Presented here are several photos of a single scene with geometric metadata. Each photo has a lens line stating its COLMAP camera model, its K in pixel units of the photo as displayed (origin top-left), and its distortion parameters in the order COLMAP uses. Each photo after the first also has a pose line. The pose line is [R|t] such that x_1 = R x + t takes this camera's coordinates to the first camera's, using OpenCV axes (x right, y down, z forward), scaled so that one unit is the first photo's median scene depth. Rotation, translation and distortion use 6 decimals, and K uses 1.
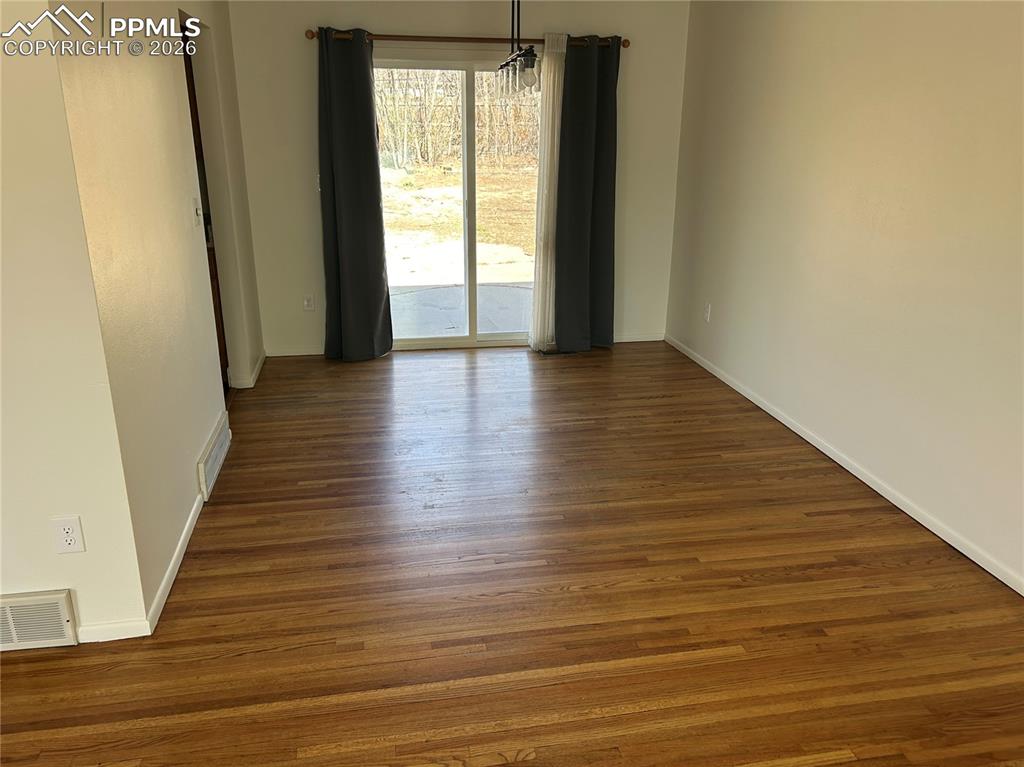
lens RADIAL K [[773.6, 0, 516.7], [0, 773.6, 385.2], [0, 0, 1]] dist [0.055744, -0.065852]
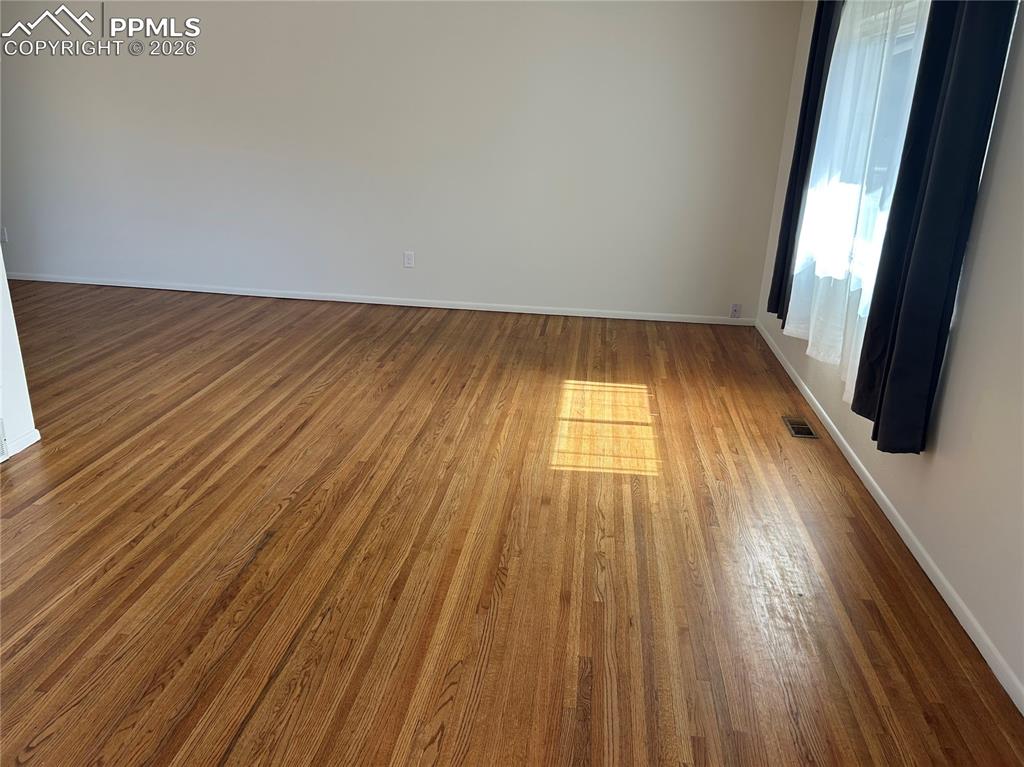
lens RADIAL K [[773.6, 0, 507.7], [0, 773.6, 387.7], [0, 0, 1]] dist [0.055744, -0.065852]
pose [[0.312237, -0.323980, 0.893054, -1.482060], [0.274426, 0.930736, 0.241703, 0.116294], [-0.909505, 0.169608, 0.379519, -0.370769]]
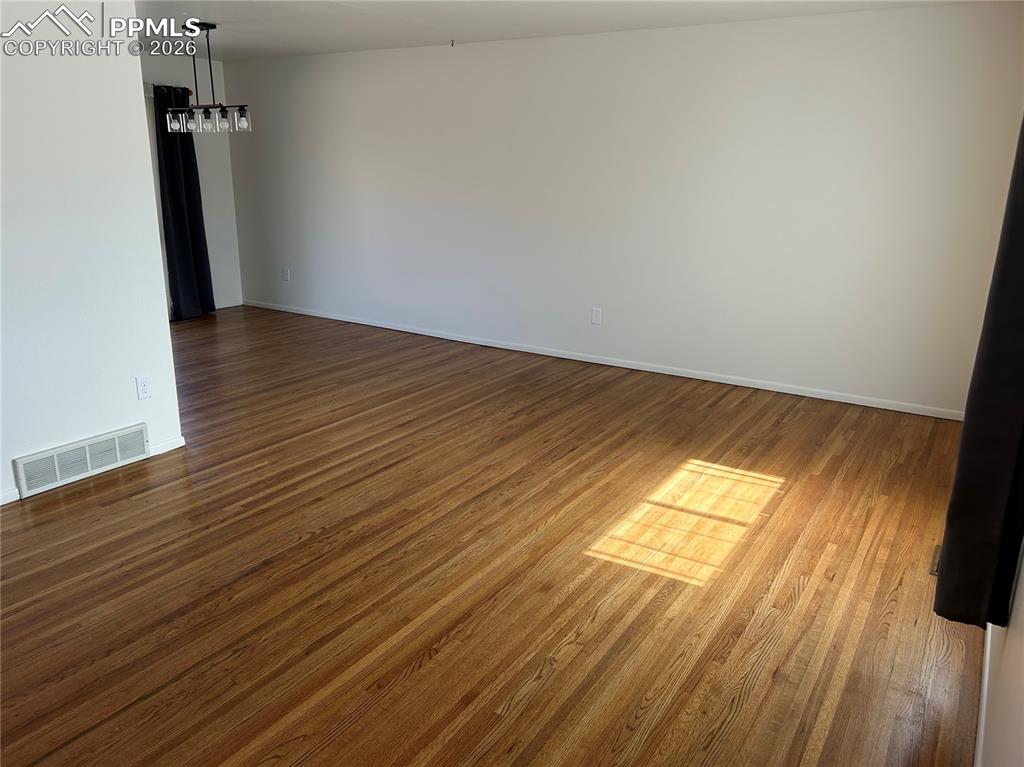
lens RADIAL K [[773.6, 0, 515.2], [0, 773.6, 379.7], [0, 0, 1]] dist [0.055744, -0.065852]
pose [[0.687093, -0.200345, 0.698402, -1.145104], [0.224268, 0.972775, 0.058415, 0.243428], [-0.691091, 0.116493, 0.713318, -0.743062]]
